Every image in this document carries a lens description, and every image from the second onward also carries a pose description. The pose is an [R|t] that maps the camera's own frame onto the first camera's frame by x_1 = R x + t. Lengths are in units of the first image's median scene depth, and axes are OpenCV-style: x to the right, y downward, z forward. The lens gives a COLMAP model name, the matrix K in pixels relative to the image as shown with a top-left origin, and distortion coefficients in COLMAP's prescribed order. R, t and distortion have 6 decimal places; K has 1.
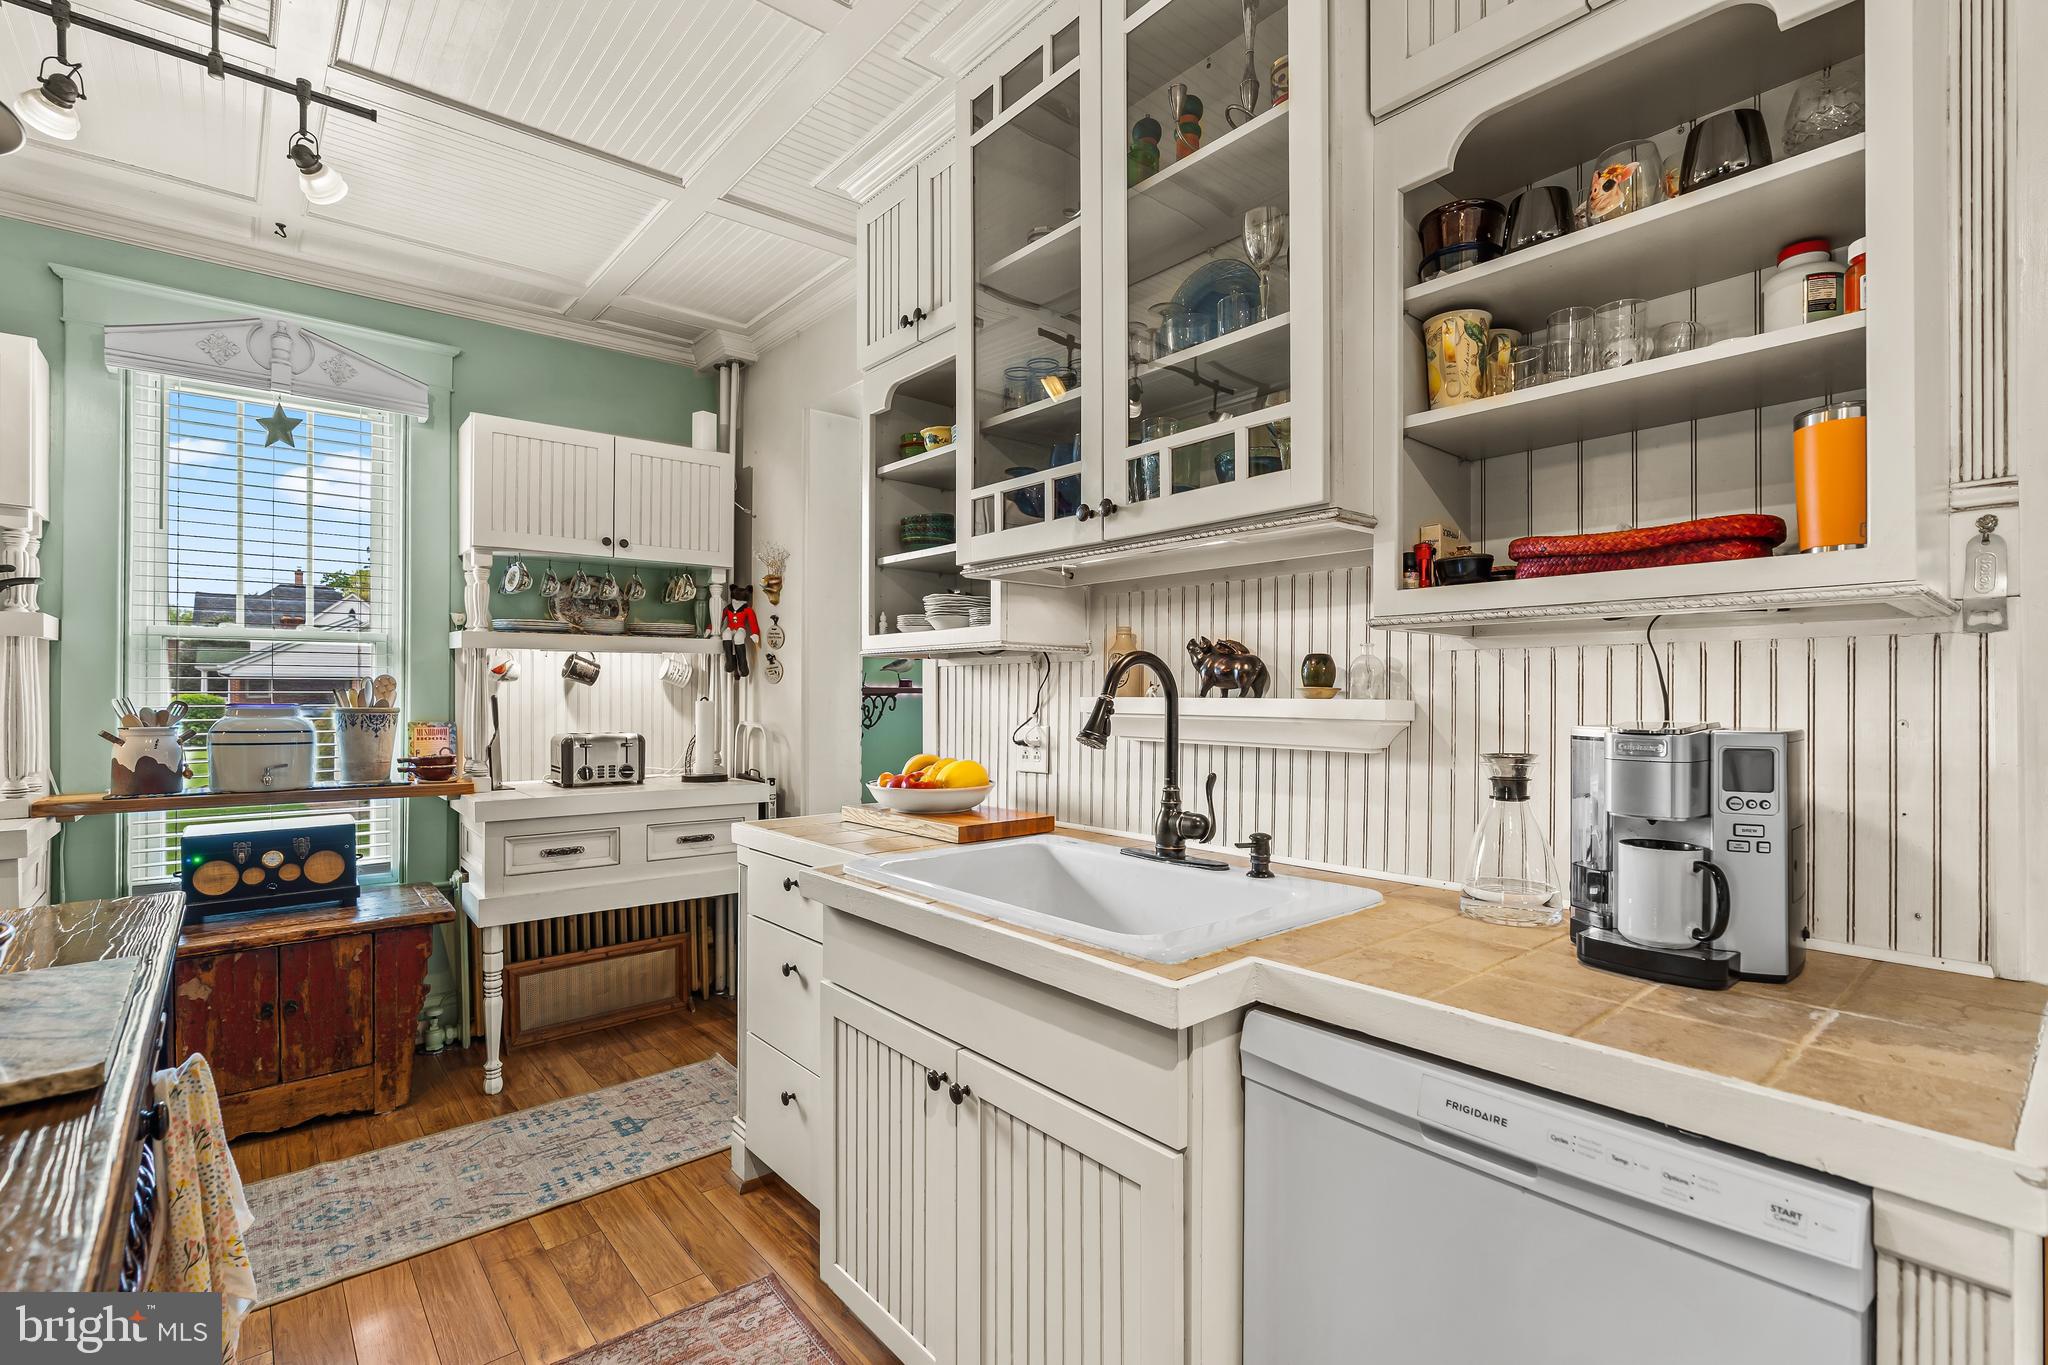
lens RADIAL K [[946.4, 0, 1024.3], [0, 946.4, 687.8], [0, 0, 1]] dist [0.000683, 0.001395]
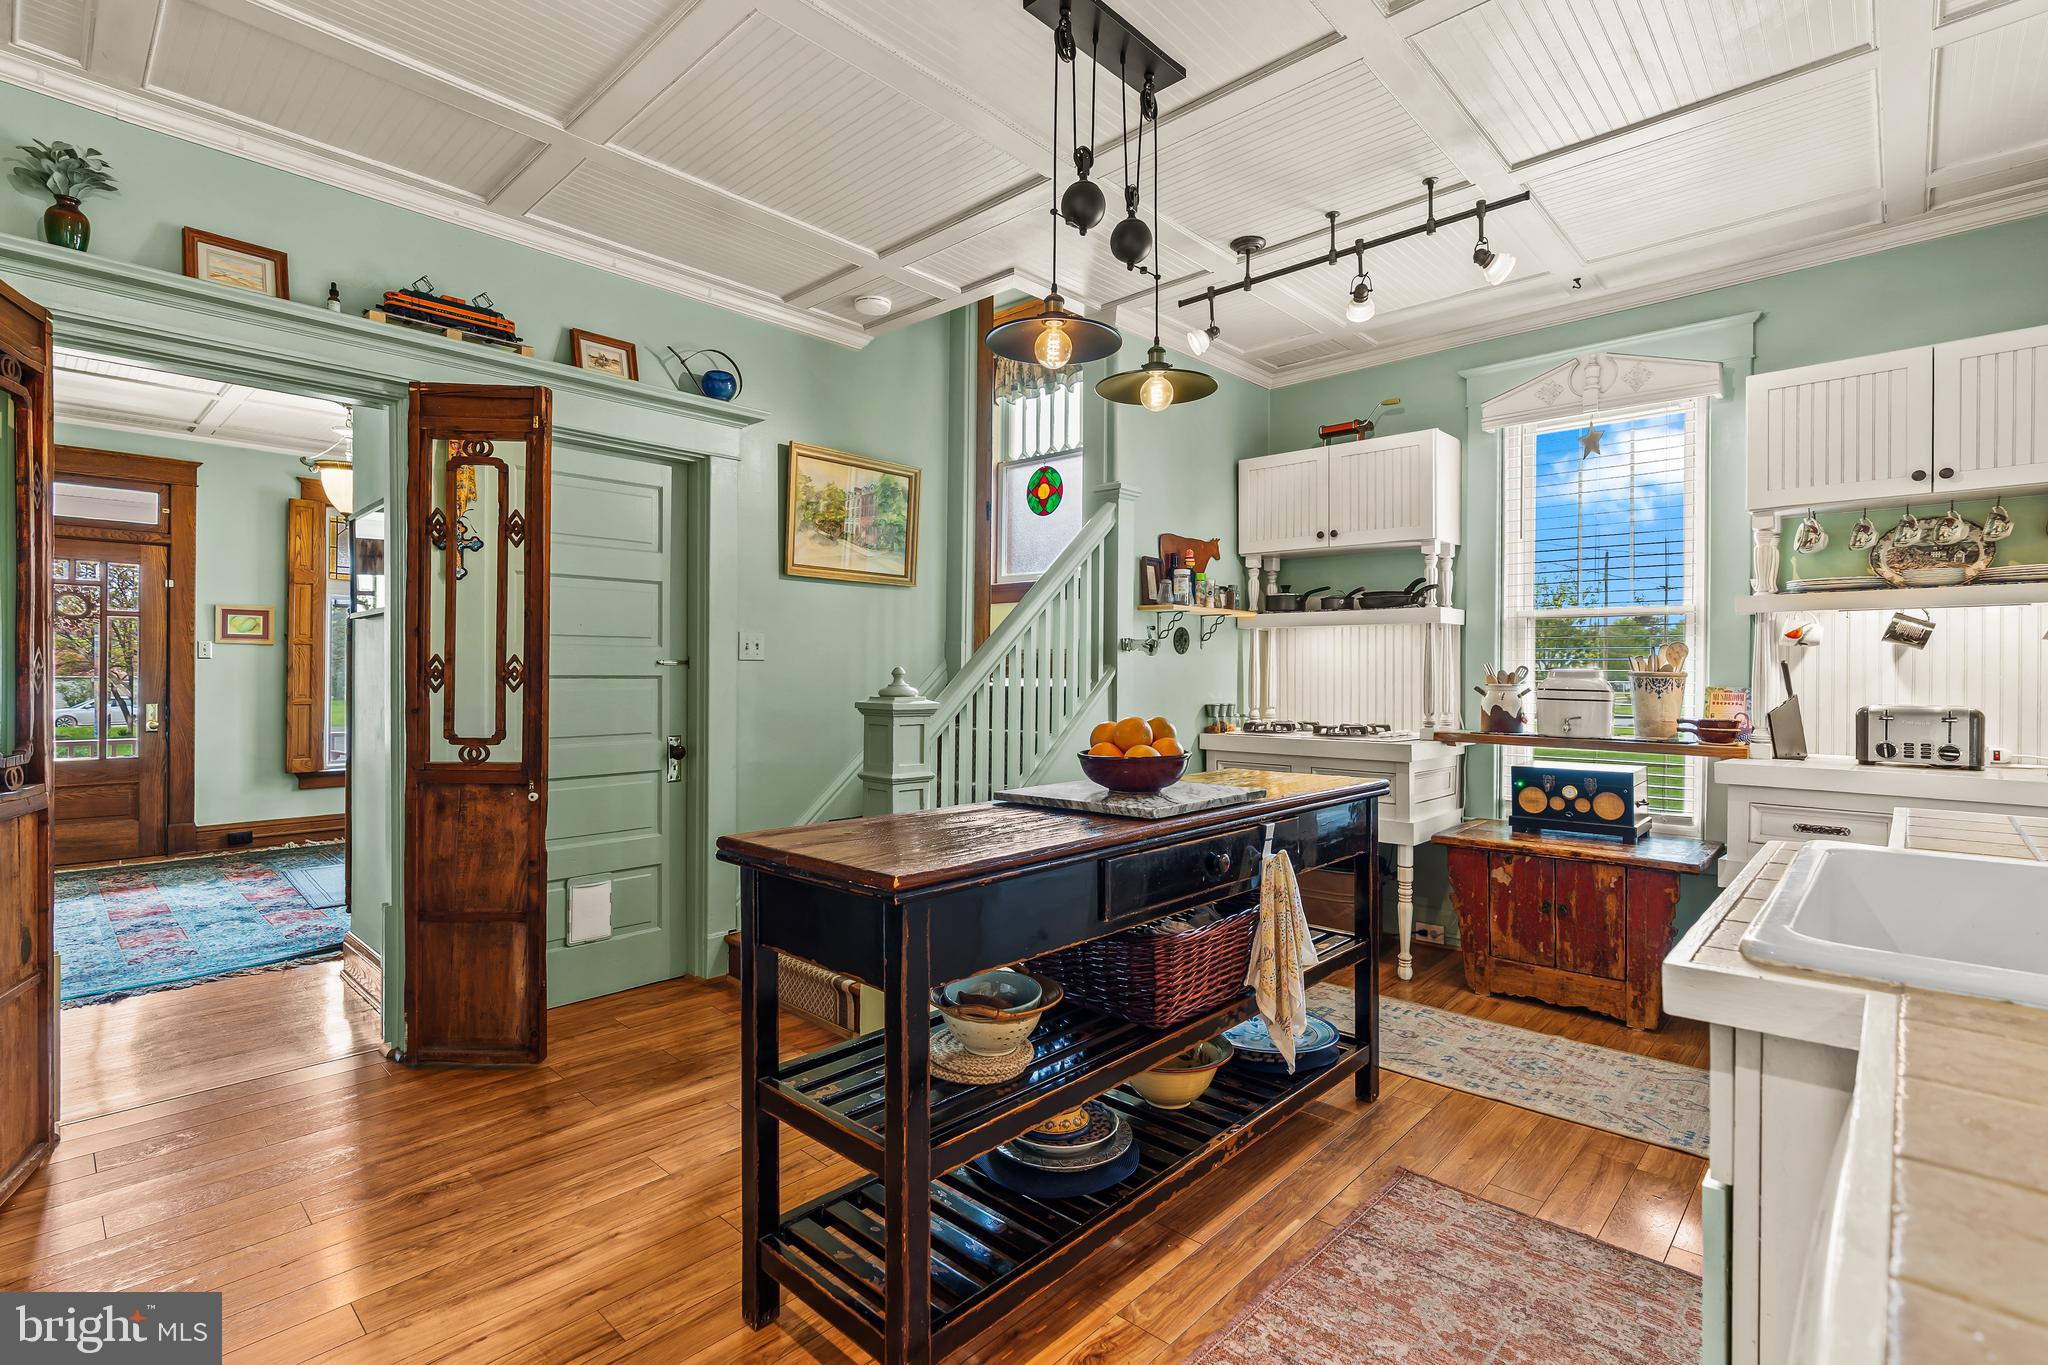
lens RADIAL K [[946.4, 0, 1010.1], [0, 946.4, 670.3], [0, 0, 1]] dist [0.000683, 0.001395]
pose [[0.118523, -0.000091, -0.992951, 0.410626], [-0.001489, 0.999999, -0.000269, 0.025823], [0.992950, 0.001510, 0.118523, 0.143171]]
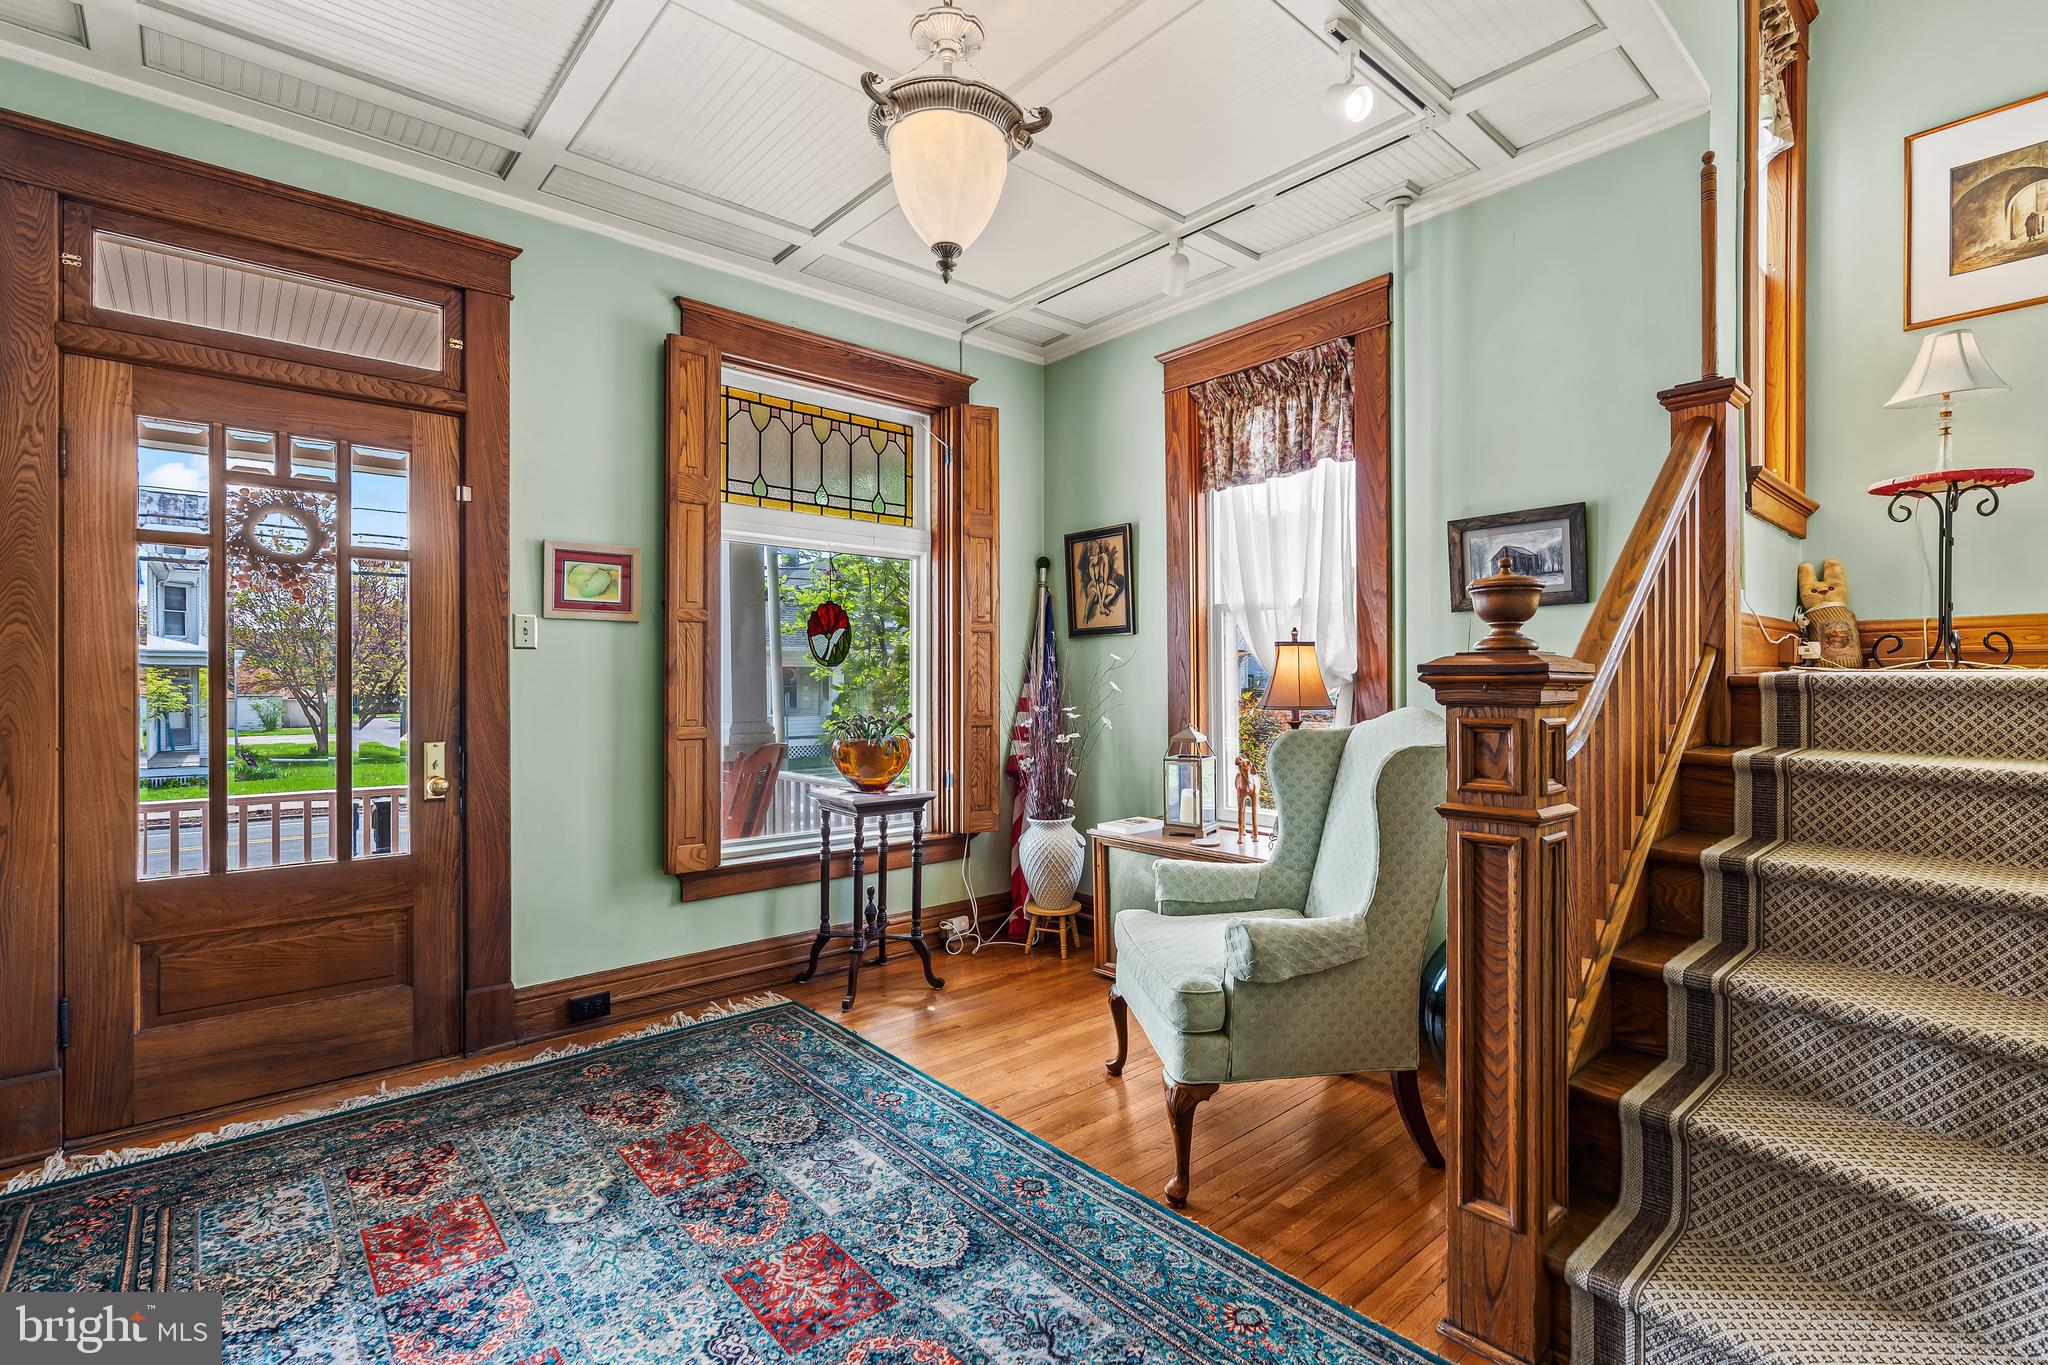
lens RADIAL K [[946.4, 0, 1017.8], [0, 946.4, 680.8], [0, 0, 1]] dist [0.000683, 0.001395]
pose [[0.034443, -0.000443, -0.999407, -1.127890], [0.007768, 0.999970, -0.000175, 0.044653], [0.999376, -0.007758, 0.034445, -1.121537]]
